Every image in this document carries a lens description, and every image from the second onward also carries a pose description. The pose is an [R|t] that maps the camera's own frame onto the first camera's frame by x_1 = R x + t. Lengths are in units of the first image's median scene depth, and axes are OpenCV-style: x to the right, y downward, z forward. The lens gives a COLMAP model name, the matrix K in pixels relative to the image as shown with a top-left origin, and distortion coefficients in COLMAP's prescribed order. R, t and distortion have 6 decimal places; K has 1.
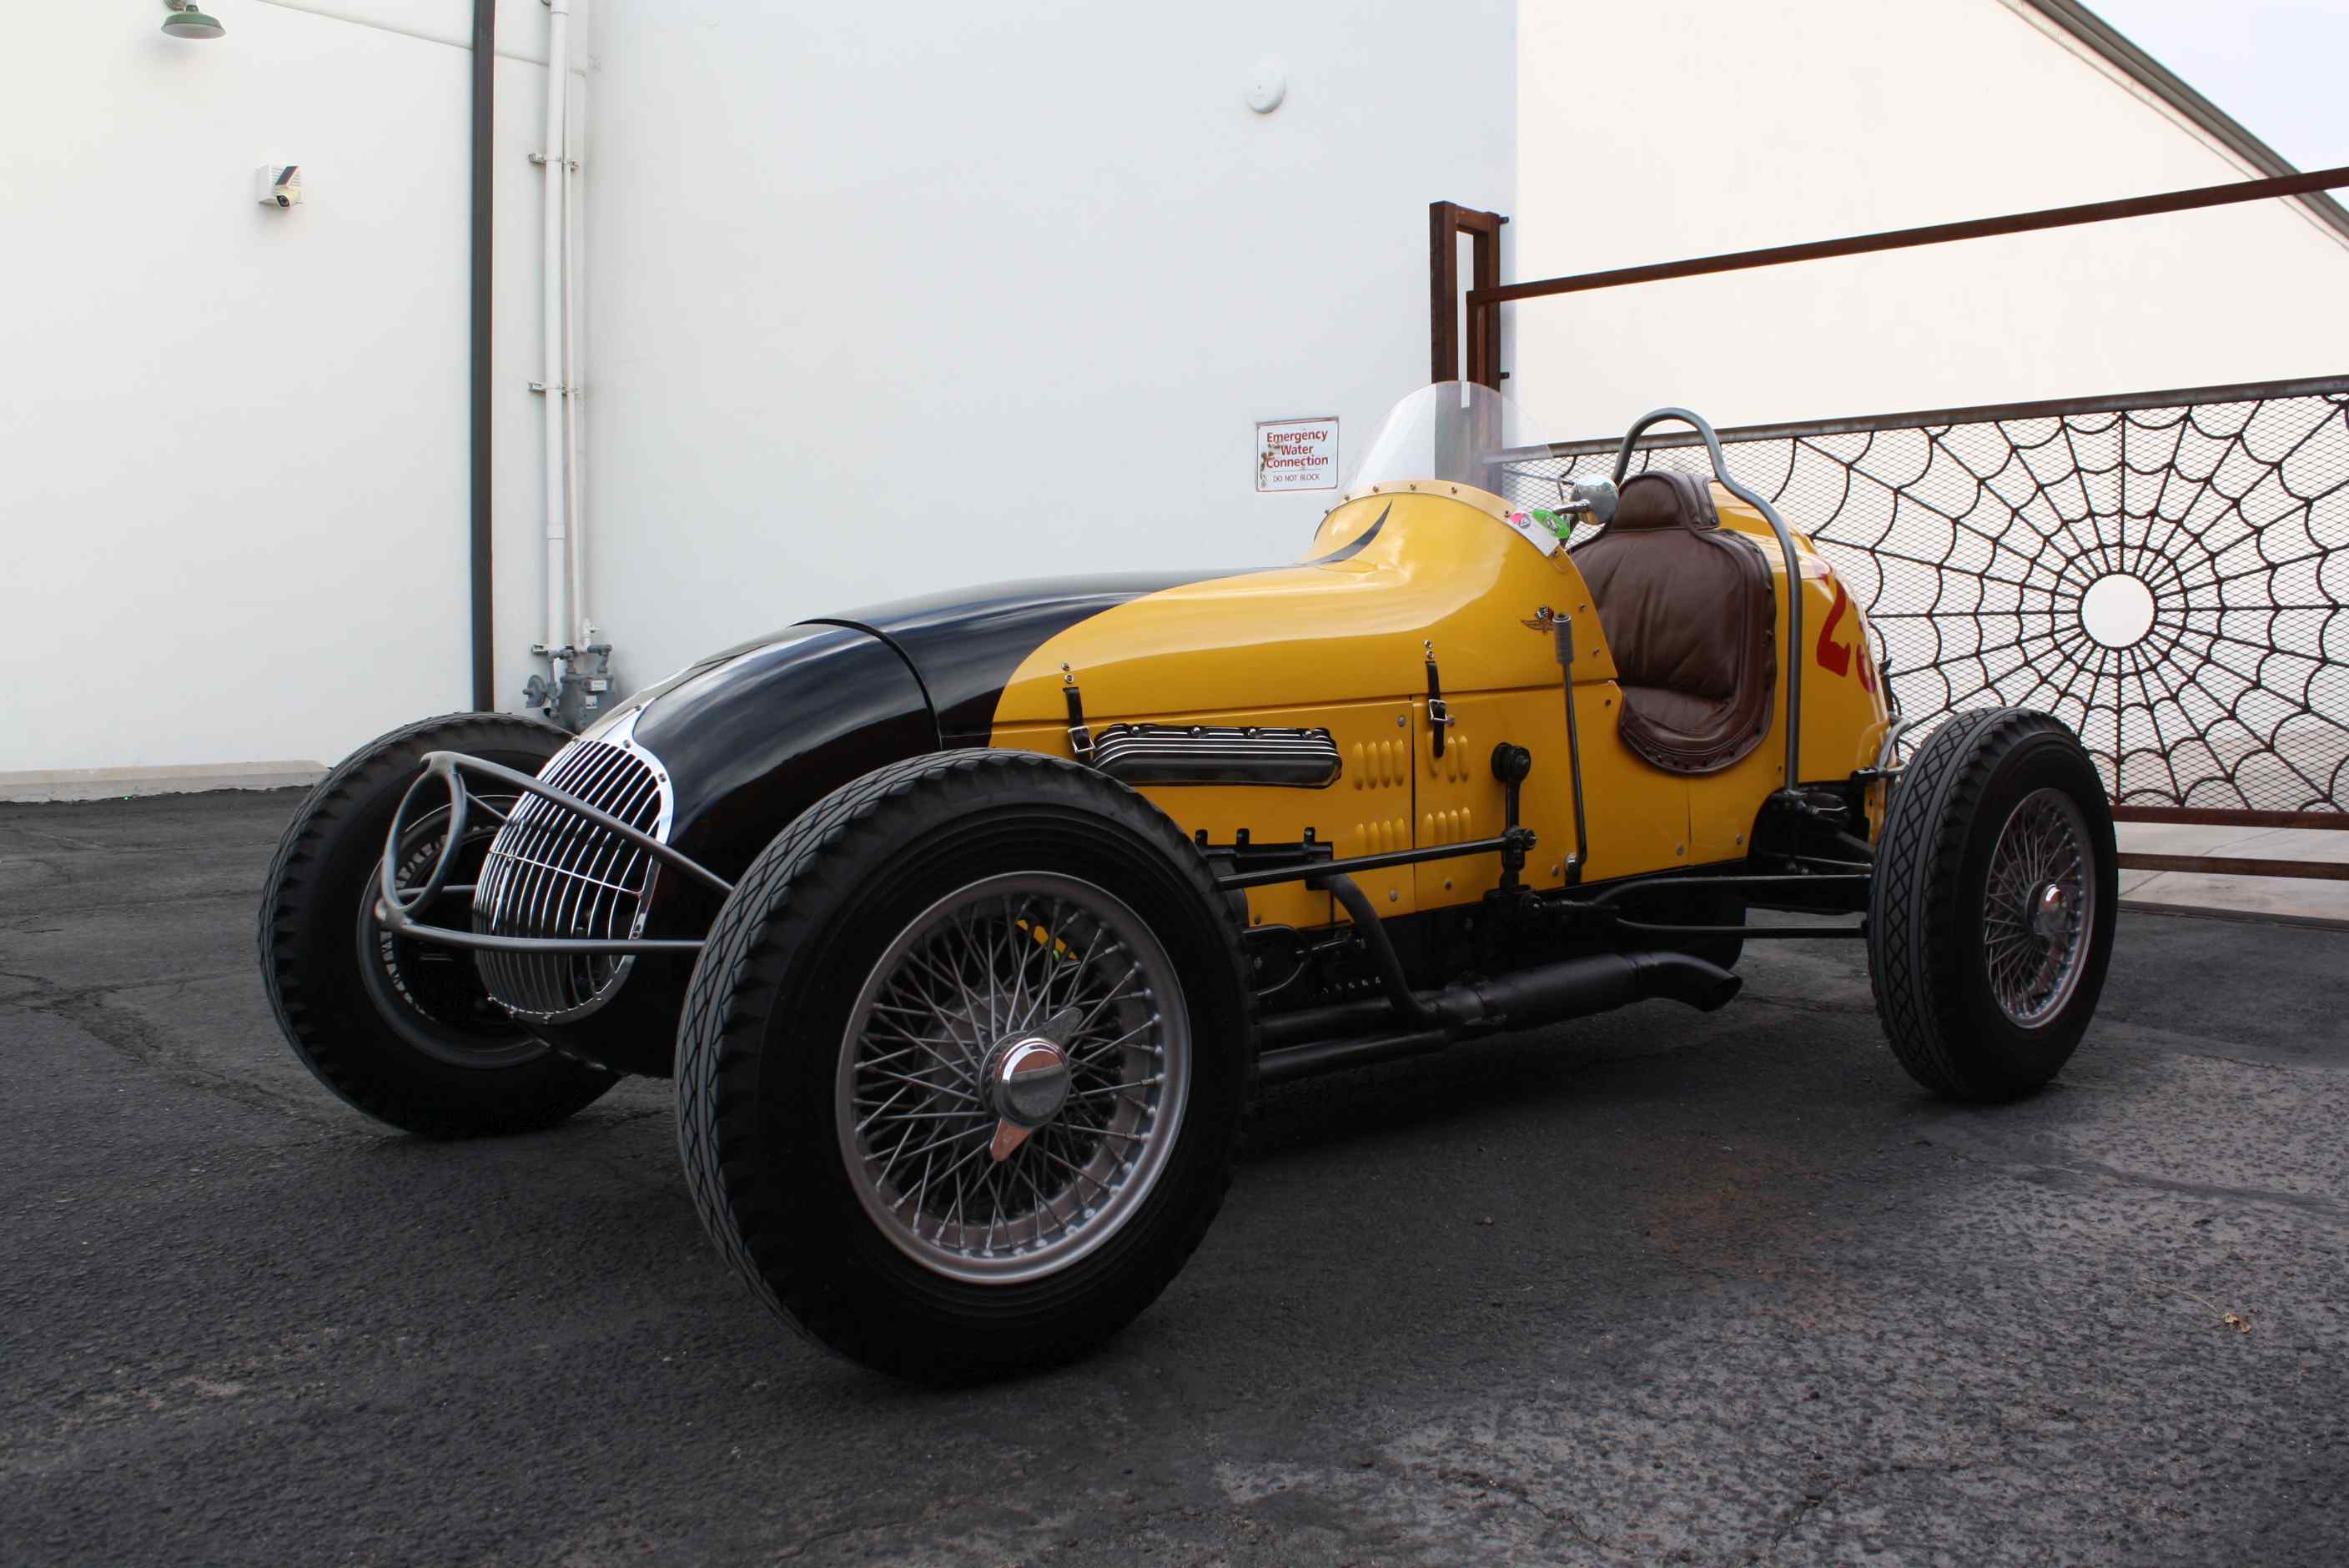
lens RADIAL K [[2082.8, 0, 1214.0], [0, 2082.8, 788.2], [0, 0, 1]] dist [-0.161787, 0.164019]
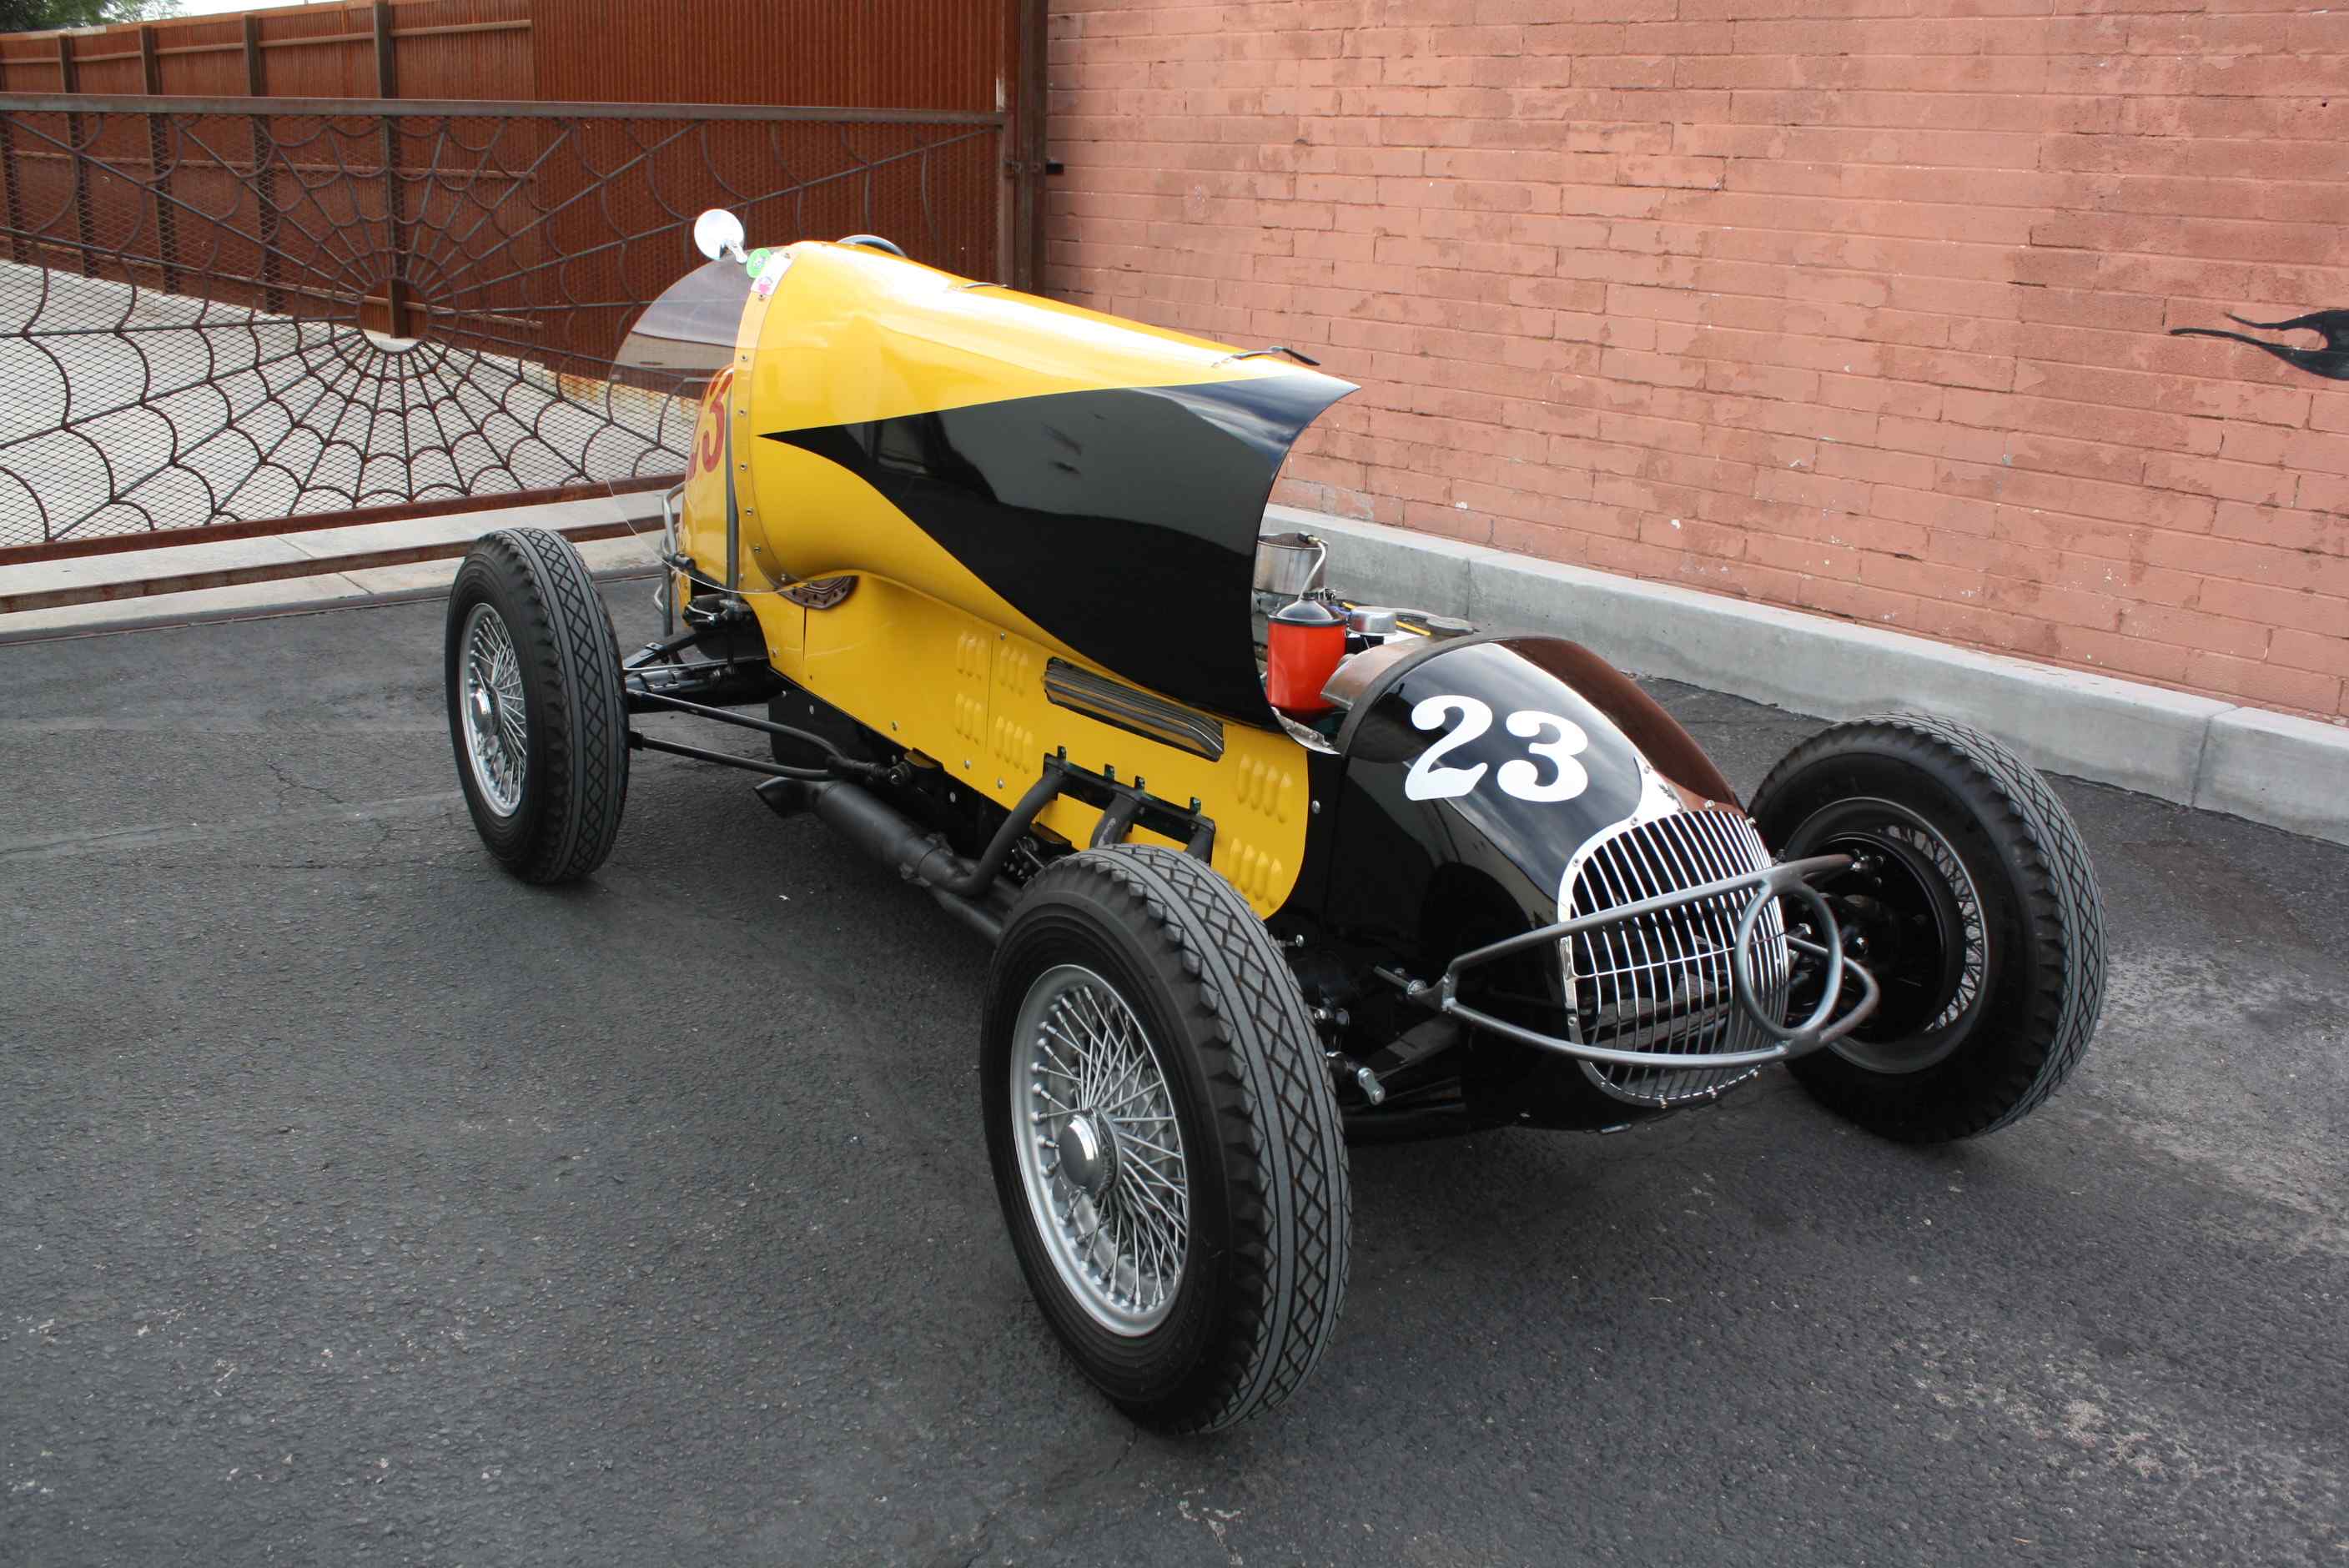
lens RADIAL K [[2026.3, 0, 1190.3], [0, 2026.3, 777.2], [0, 0, 1]] dist [-0.162191, 0.148636]
pose [[0.112768, -0.286081, 0.951547, -0.543072], [0.028261, 0.958191, 0.284730, -0.140221], [-0.993219, -0.005217, 0.116138, 0.493690]]
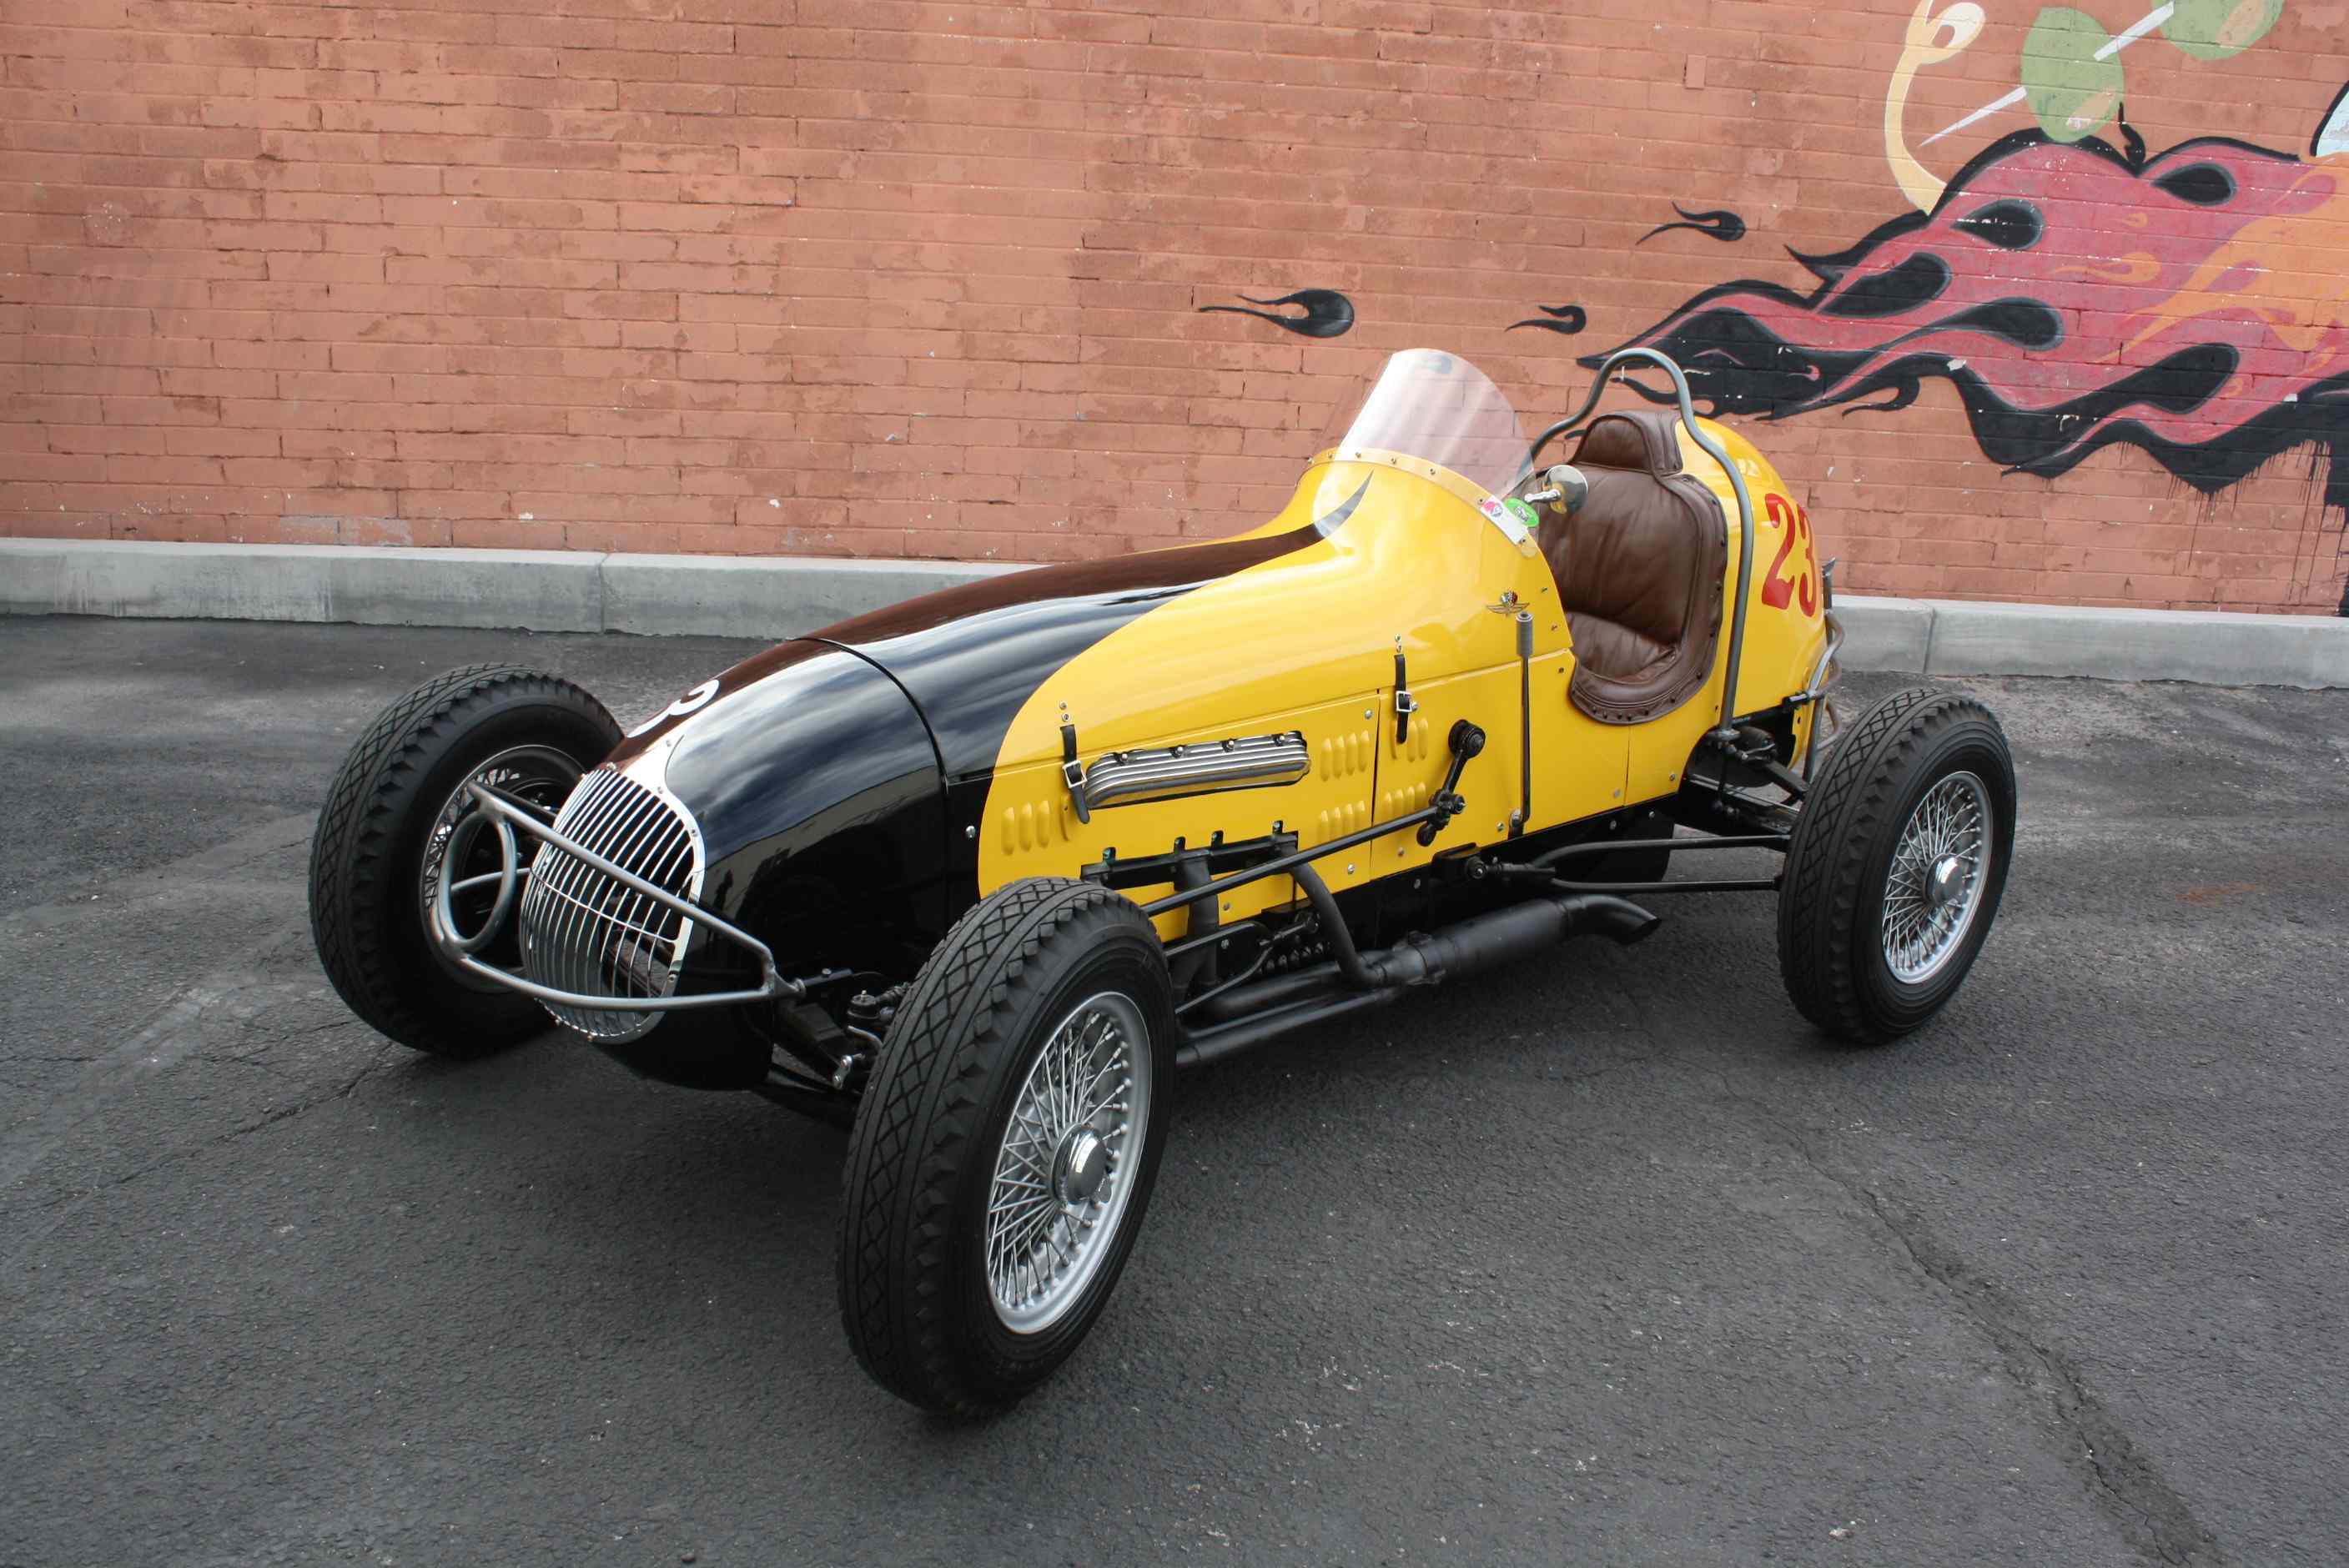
lens RADIAL K [[2026.3, 0, 1190.3], [0, 2026.3, 777.2], [0, 0, 1]] dist [-0.162191, 0.148636]
pose [[-0.724031, -0.232128, 0.649535, -0.459956], [-0.011035, 0.945450, 0.325580, -0.194315], [-0.689679, 0.228562, -0.687097, 1.026926]]
